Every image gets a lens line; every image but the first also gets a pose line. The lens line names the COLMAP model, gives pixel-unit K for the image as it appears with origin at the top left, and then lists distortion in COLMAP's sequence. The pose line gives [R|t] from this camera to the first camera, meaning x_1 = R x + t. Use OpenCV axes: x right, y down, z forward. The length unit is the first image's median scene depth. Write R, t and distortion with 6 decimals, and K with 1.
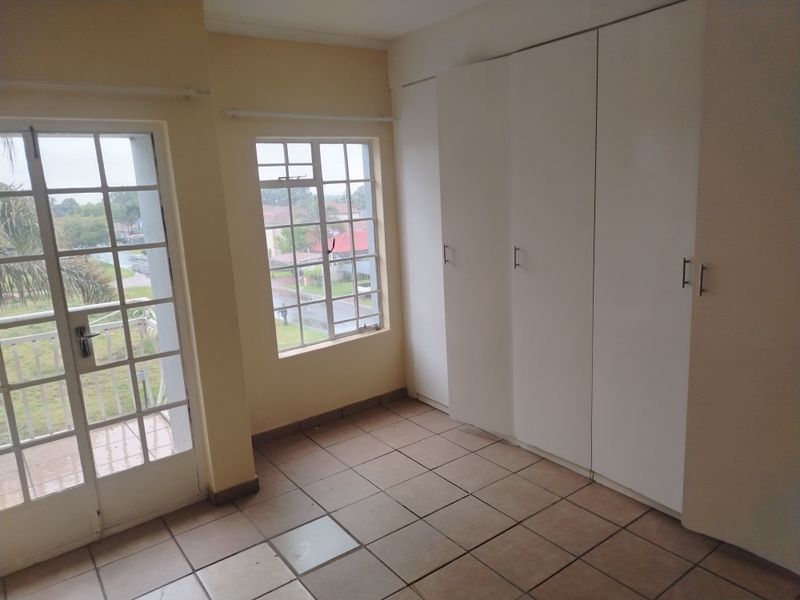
lens RADIAL K [[552.1, 0, 398.4], [0, 552.1, 297.1], [0, 0, 1]] dist [0.090666, -0.102924]
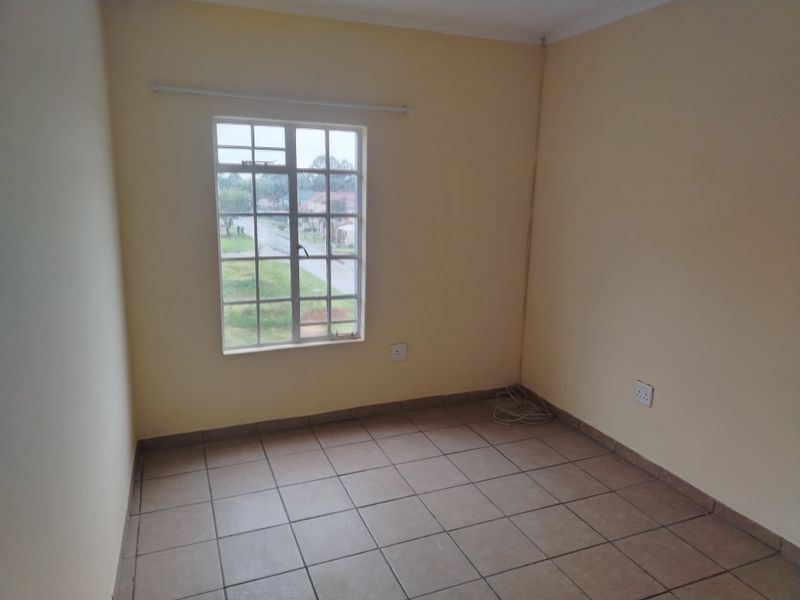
lens RADIAL K [[538.6, 0, 400.0], [0, 538.6, 300.0], [0, 0, 1]] dist [-0.001857, 0.000404]
pose [[0.967389, 0.127505, -0.218861, 0.250956], [-0.122305, 0.991795, 0.037203, -0.050793], [0.221809, -0.009222, 0.975047, 0.180056]]
